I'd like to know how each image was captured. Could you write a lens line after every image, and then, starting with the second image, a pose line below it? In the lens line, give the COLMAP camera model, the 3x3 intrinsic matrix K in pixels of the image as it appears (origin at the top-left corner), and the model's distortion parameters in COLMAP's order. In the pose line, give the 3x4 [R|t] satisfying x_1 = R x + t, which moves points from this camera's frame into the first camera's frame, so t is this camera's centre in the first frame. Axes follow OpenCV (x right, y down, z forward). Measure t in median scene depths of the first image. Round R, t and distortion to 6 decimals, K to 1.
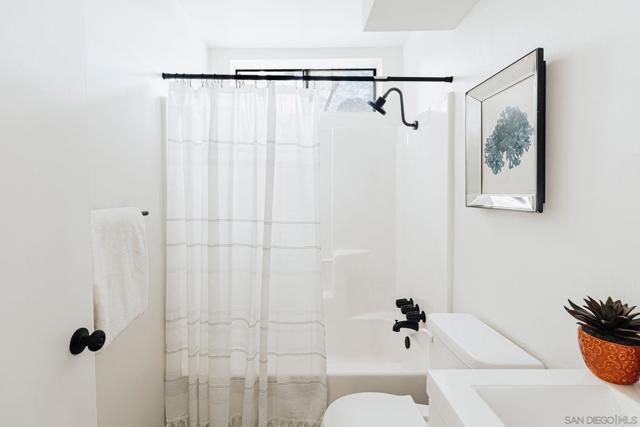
lens RADIAL K [[297.4, 0, 305.9], [0, 297.4, 201.1], [0, 0, 1]] dist [0.005543, -0.000818]
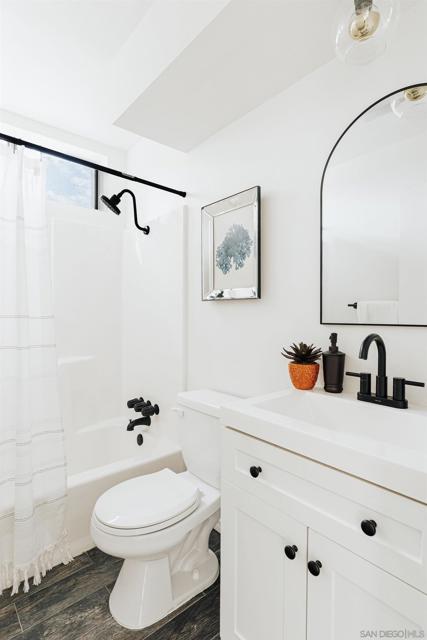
lens RADIAL K [[329.3, 0, 212.5], [0, 329.3, 317.7], [0, 0, 1]] dist [0.006554, -0.000835]
pose [[0.760826, 0.003258, 0.648947, -0.327804], [0.009056, 0.999837, -0.015636, 0.117643], [-0.648892, 0.017774, 0.760673, -0.052867]]
